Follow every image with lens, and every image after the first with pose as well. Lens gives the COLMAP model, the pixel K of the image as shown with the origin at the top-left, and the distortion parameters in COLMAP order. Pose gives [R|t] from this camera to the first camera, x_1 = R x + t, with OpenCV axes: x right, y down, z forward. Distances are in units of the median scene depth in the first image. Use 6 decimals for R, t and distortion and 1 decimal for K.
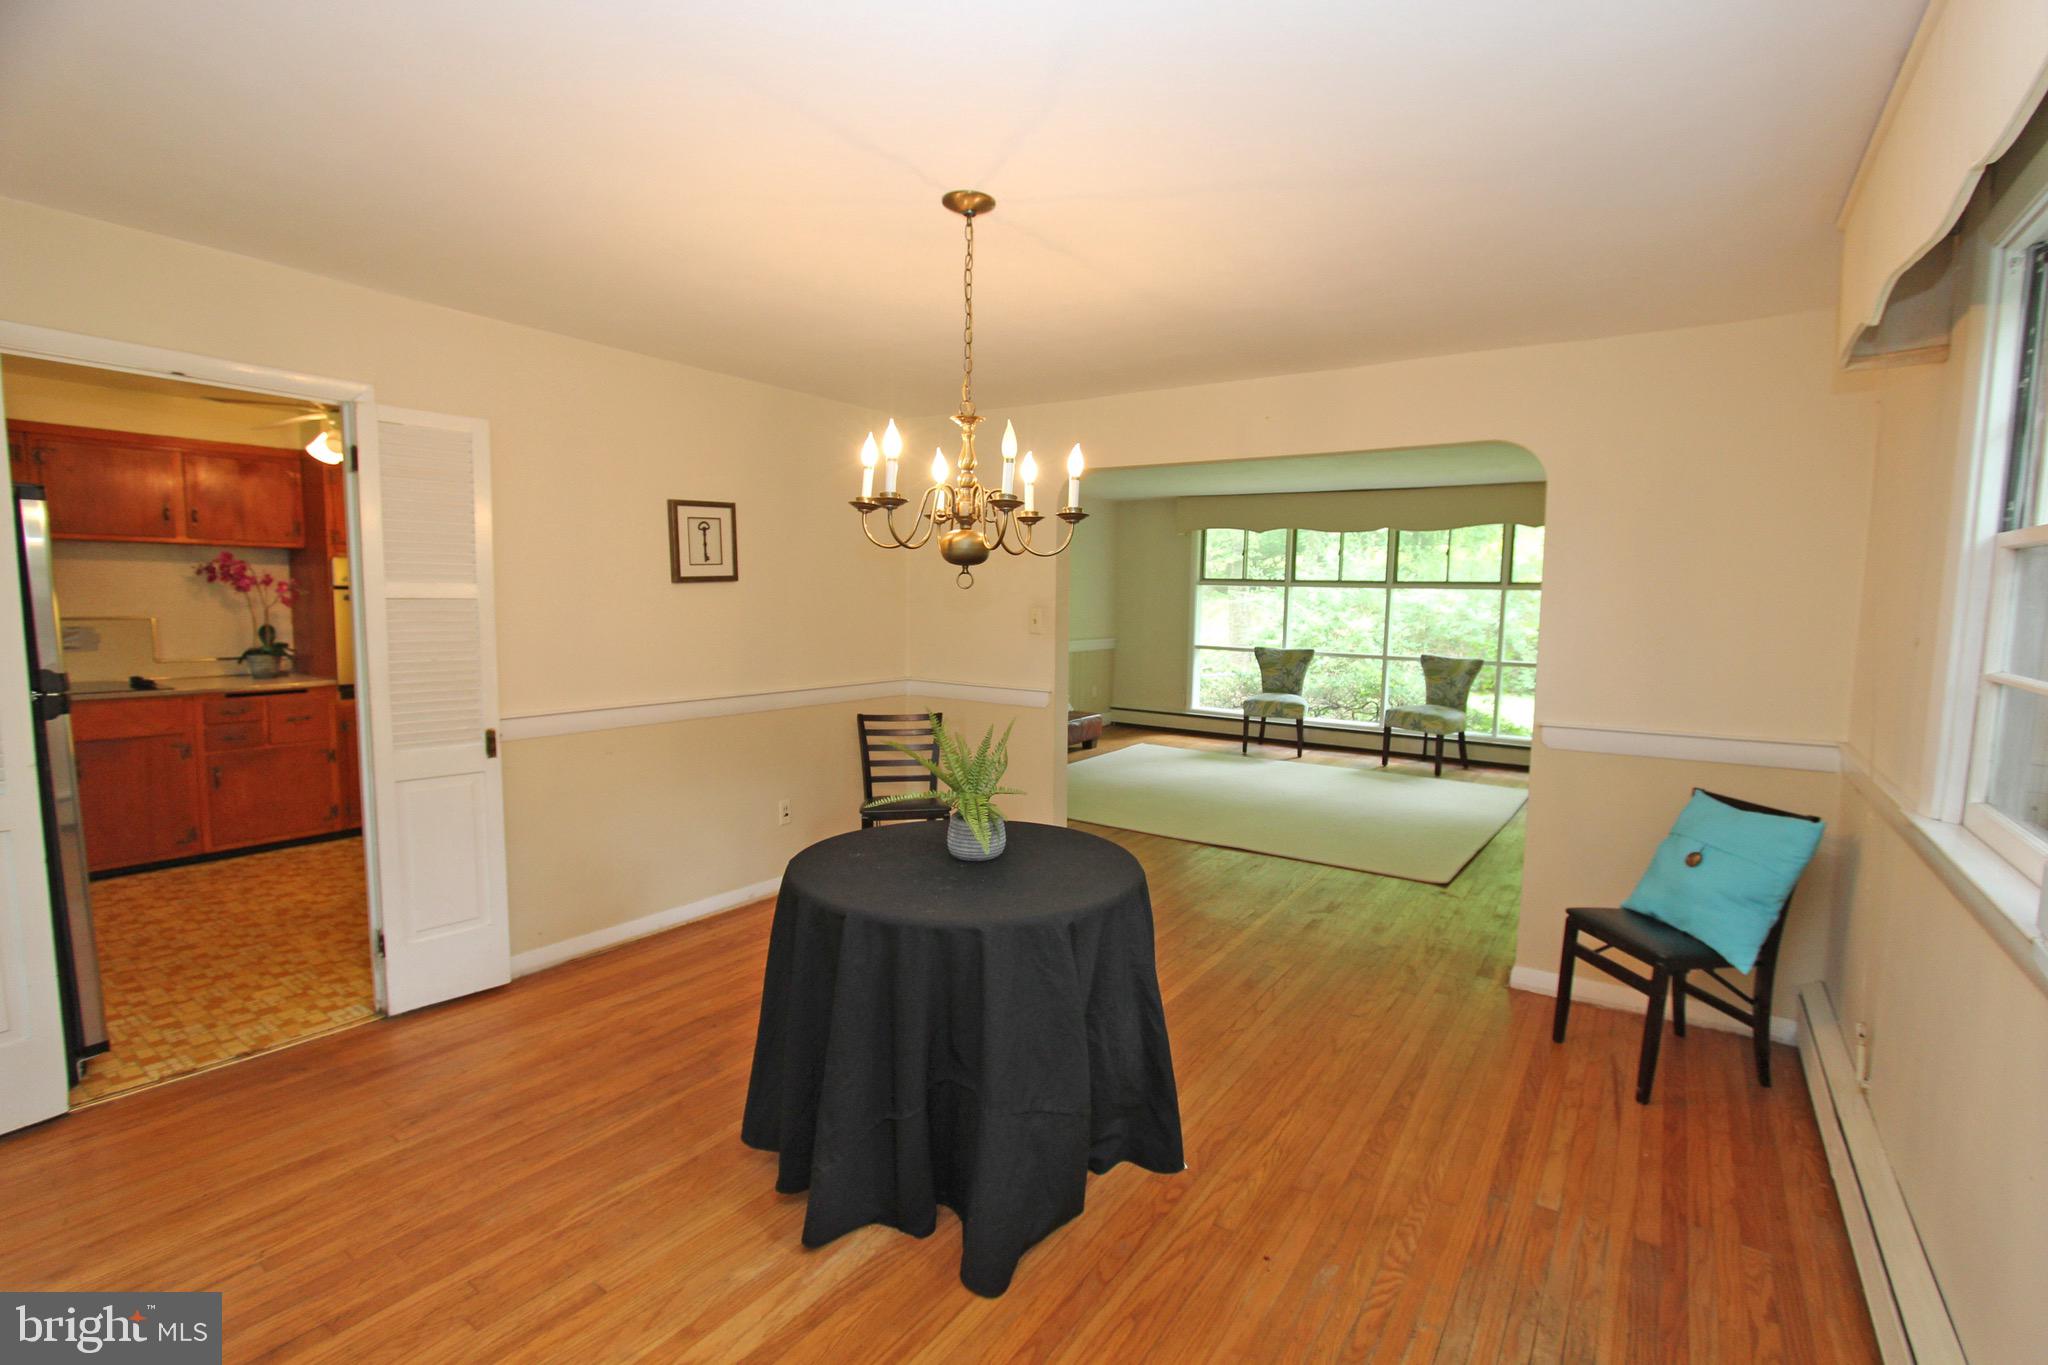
lens RADIAL K [[937.0, 0, 1049.3], [0, 937.0, 686.5], [0, 0, 1]] dist [-0.019107, 0.001217]
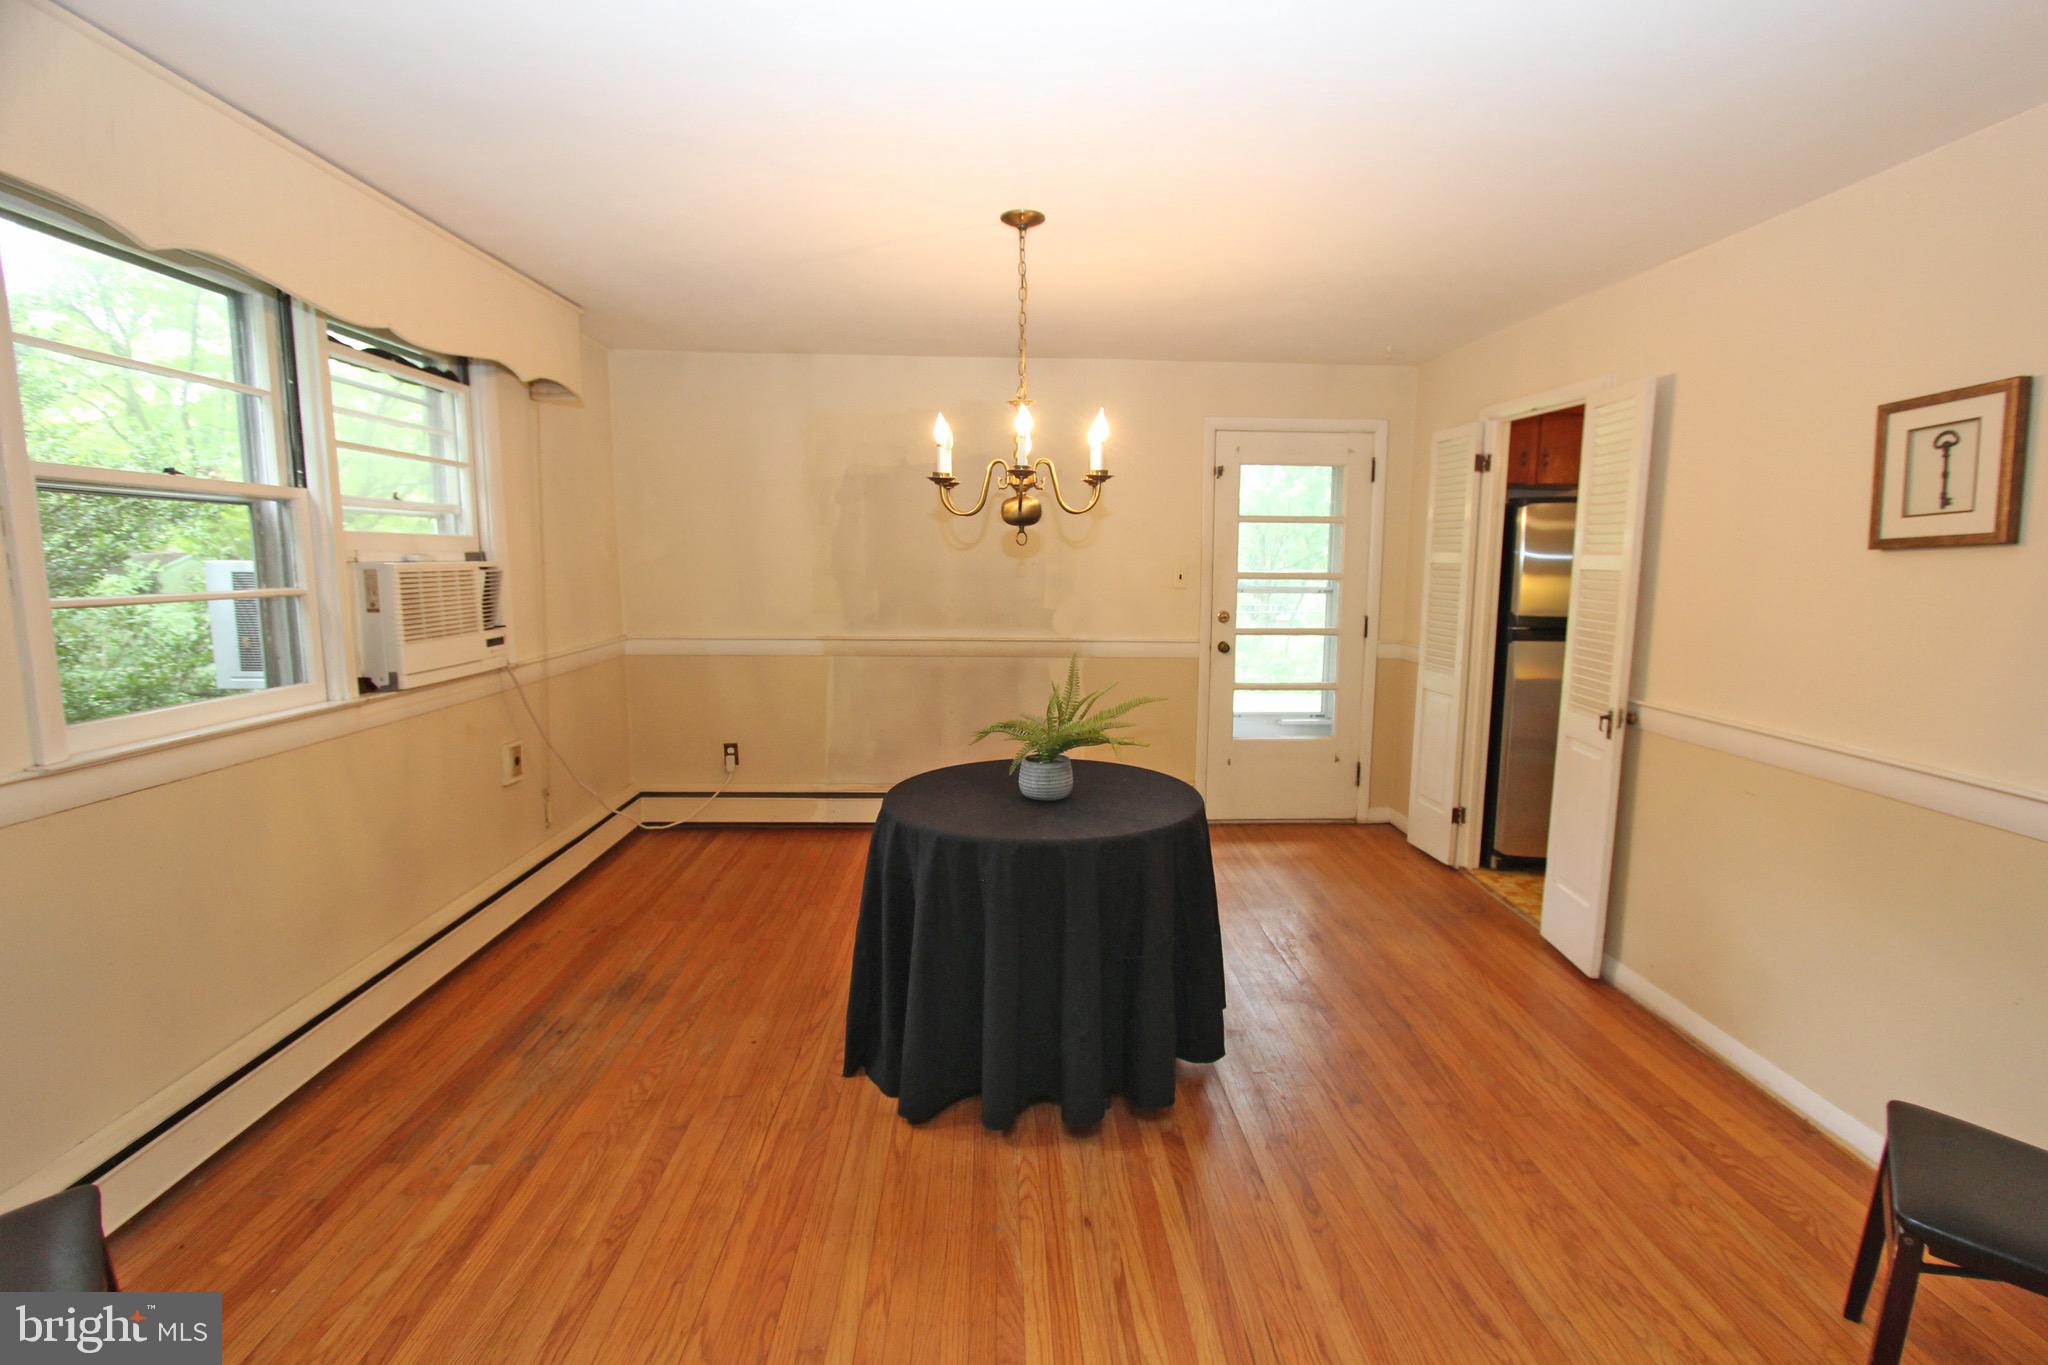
lens RADIAL K [[937.0, 0, 1049.3], [0, 937.0, 686.5], [0, 0, 1]] dist [-0.019107, 0.001217]
pose [[-0.796019, 0.060281, -0.602263, 0.552829], [-0.083252, 0.974667, 0.207591, -0.163003], [0.599519, 0.215386, -0.770834, 1.792531]]
